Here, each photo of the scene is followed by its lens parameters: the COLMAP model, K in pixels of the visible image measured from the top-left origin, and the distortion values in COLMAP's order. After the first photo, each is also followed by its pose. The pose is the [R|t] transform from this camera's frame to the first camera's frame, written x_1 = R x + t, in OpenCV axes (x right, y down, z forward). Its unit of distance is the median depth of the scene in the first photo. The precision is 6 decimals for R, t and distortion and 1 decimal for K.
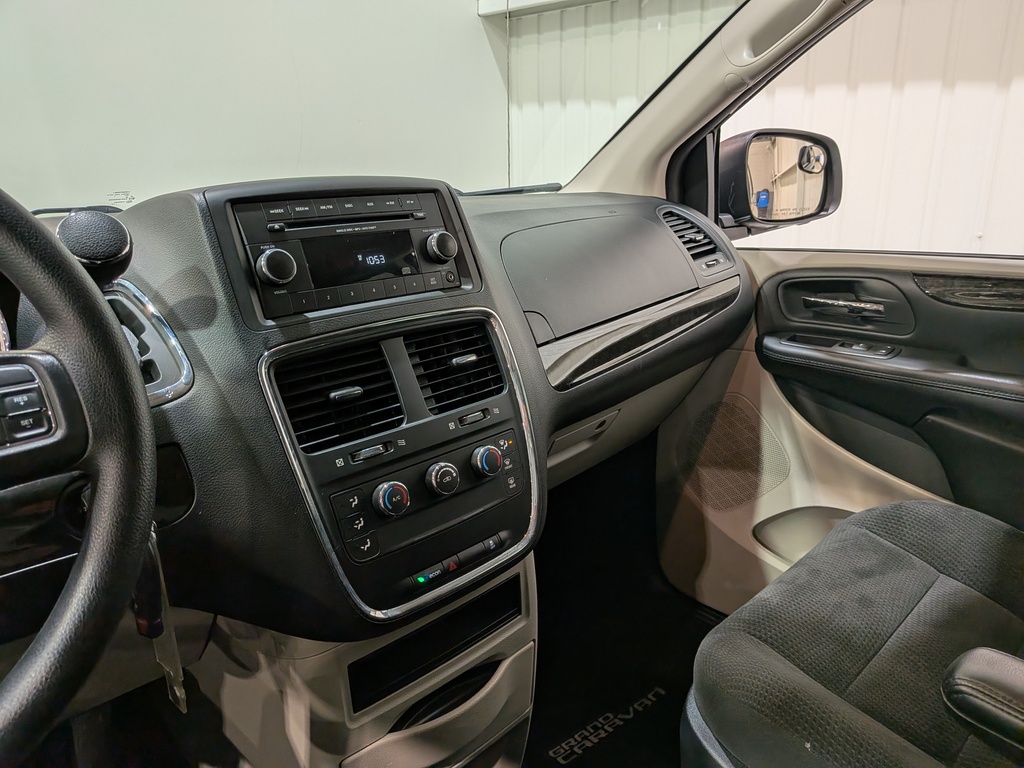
lens RADIAL K [[759.2, 0, 512.0], [0, 759.2, 384.0], [0, 0, 1]] dist [0.003907, 0.000954]
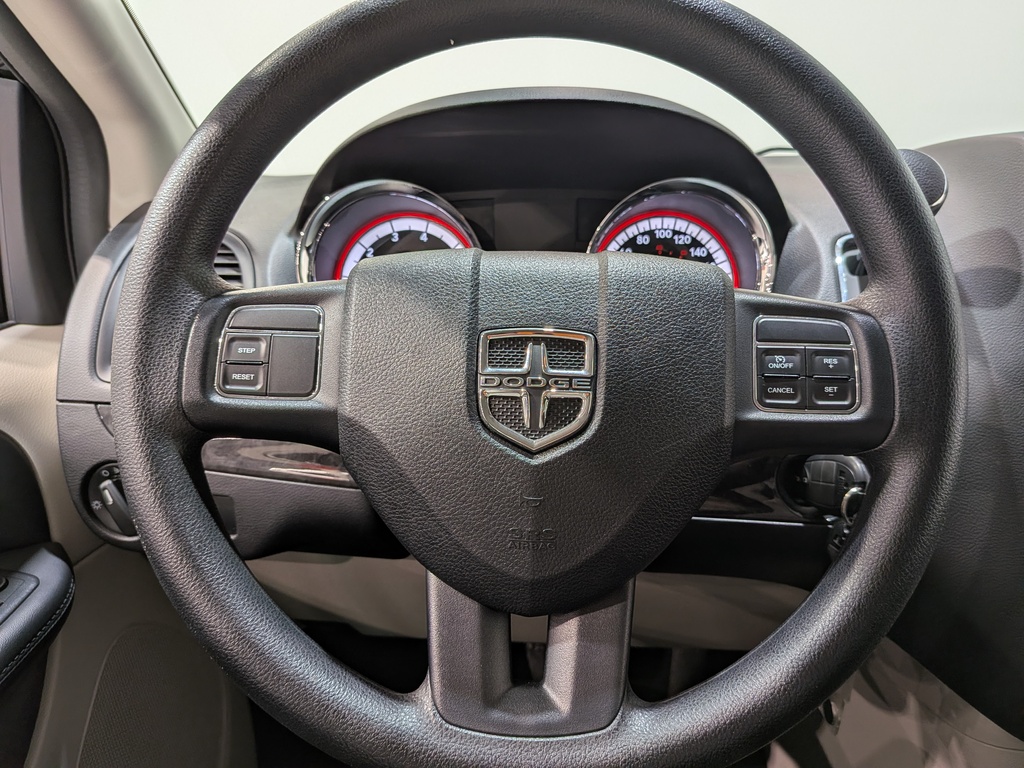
lens RADIAL K [[759.2, 0, 512.0], [0, 759.2, 384.0], [0, 0, 1]] dist [0.003907, 0.000954]
pose [[0.686373, 0.272434, -0.674294, -0.300166], [-0.233061, 0.960682, 0.150907, -0.000811], [0.688894, 0.053573, 0.722879, 0.133119]]
